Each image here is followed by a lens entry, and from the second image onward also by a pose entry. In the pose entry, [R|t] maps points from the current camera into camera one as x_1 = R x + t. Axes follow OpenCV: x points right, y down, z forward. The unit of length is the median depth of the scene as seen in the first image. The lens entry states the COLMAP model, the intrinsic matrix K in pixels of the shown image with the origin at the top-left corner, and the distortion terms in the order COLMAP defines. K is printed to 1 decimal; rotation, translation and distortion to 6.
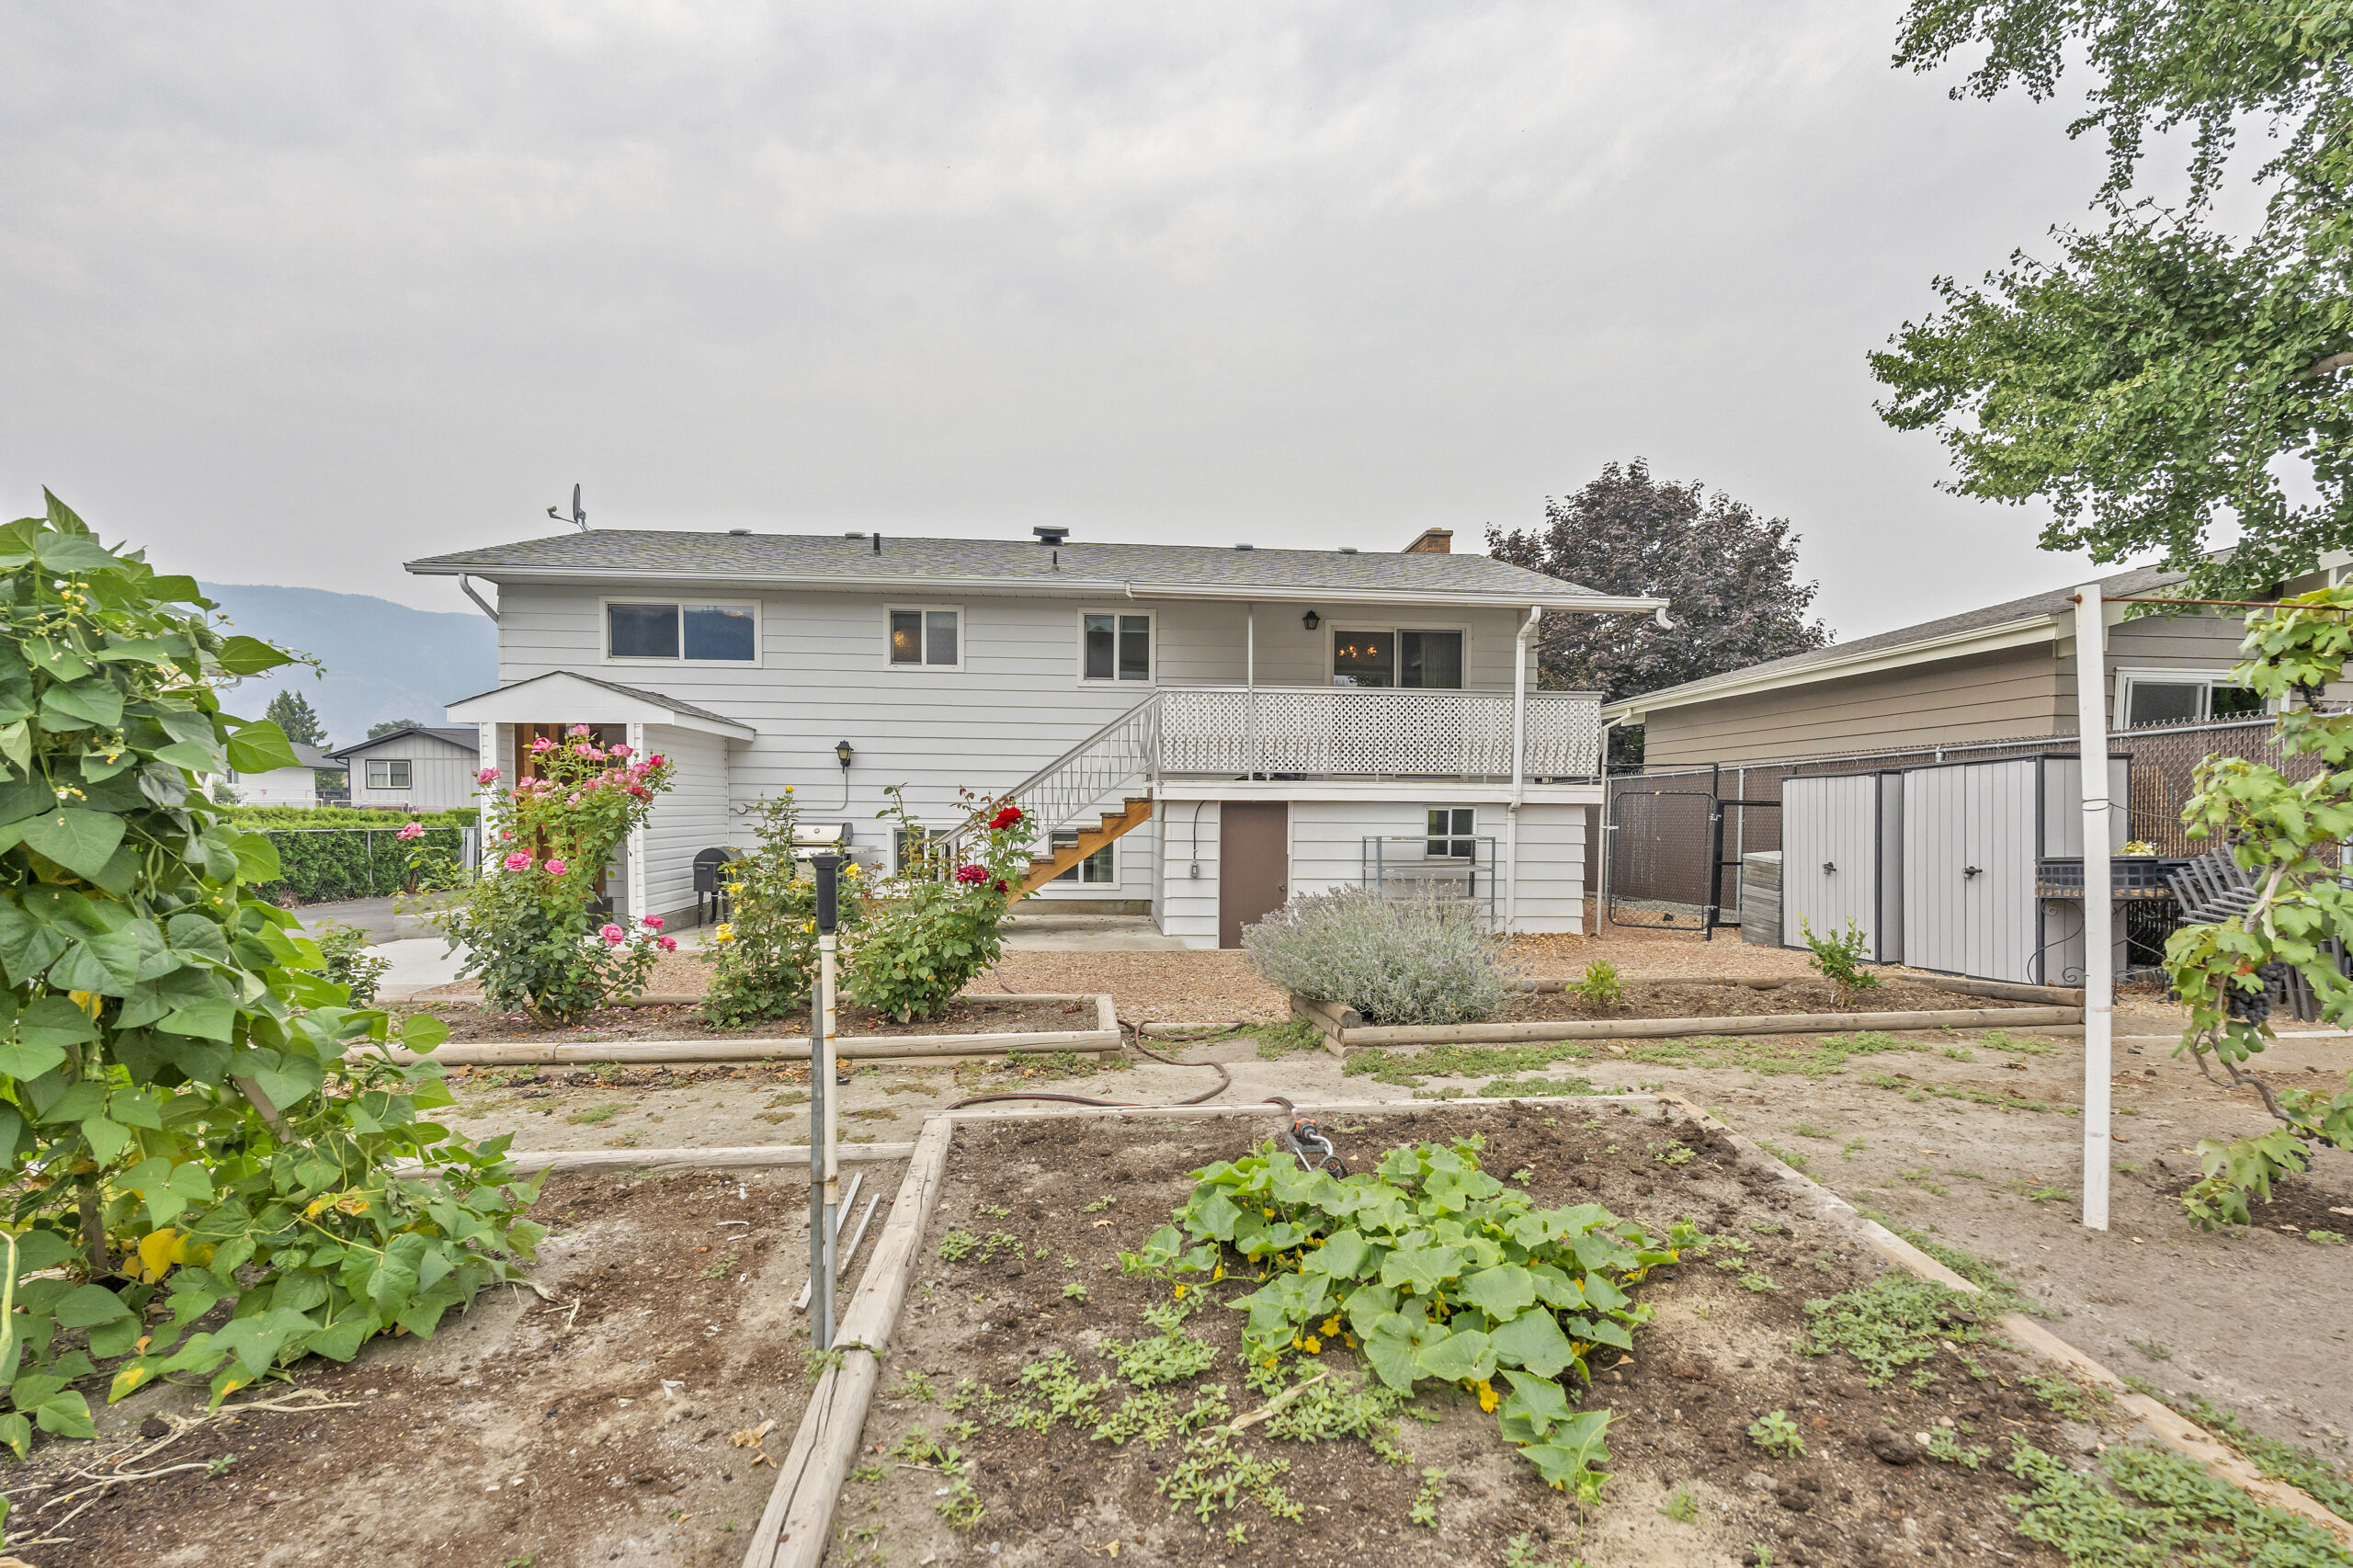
lens RADIAL K [[1064.8, 0, 1182.2], [0, 1064.8, 905.2], [0, 0, 1]] dist [-0.004058, 0.000429]
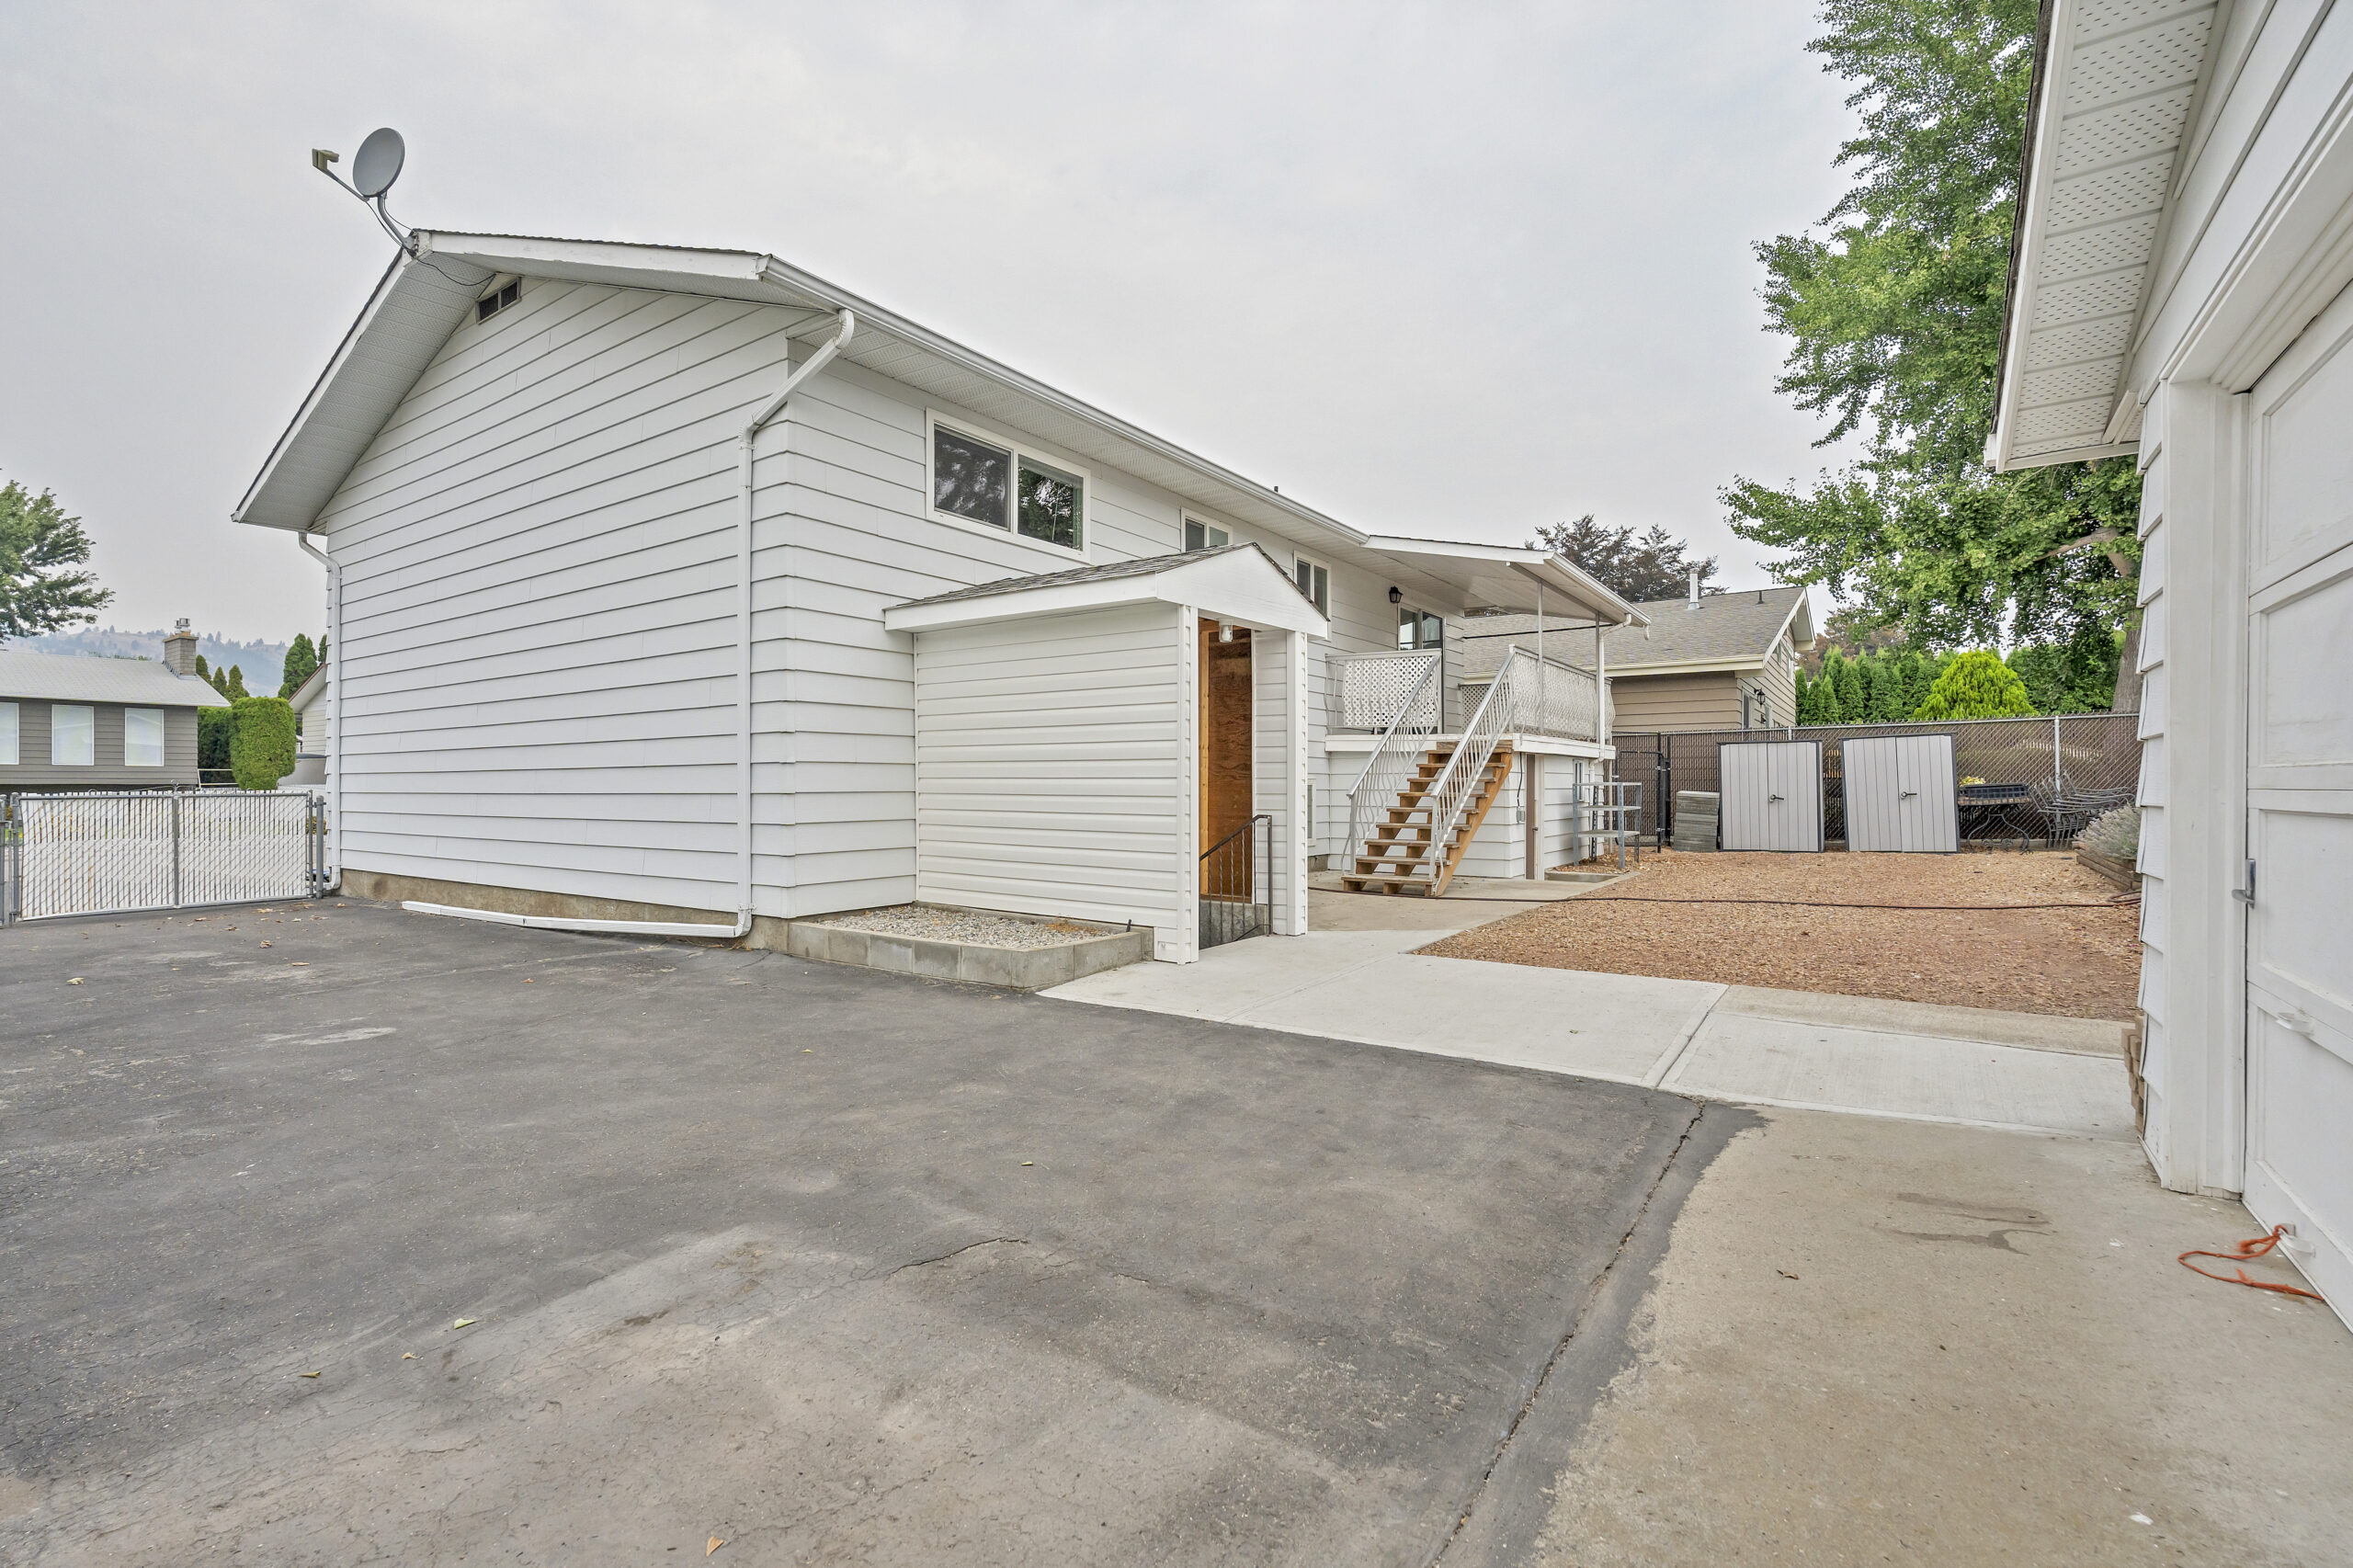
lens RADIAL K [[1047.7, 0, 1168.7], [0, 1047.7, 792.6], [0, 0, 1]] dist [0.001277, 0.000372]
pose [[0.637173, -0.015409, 0.770567, -0.905981], [0.074396, 0.996361, -0.041593, -0.033801], [-0.767122, 0.083829, 0.636001, 0.514403]]
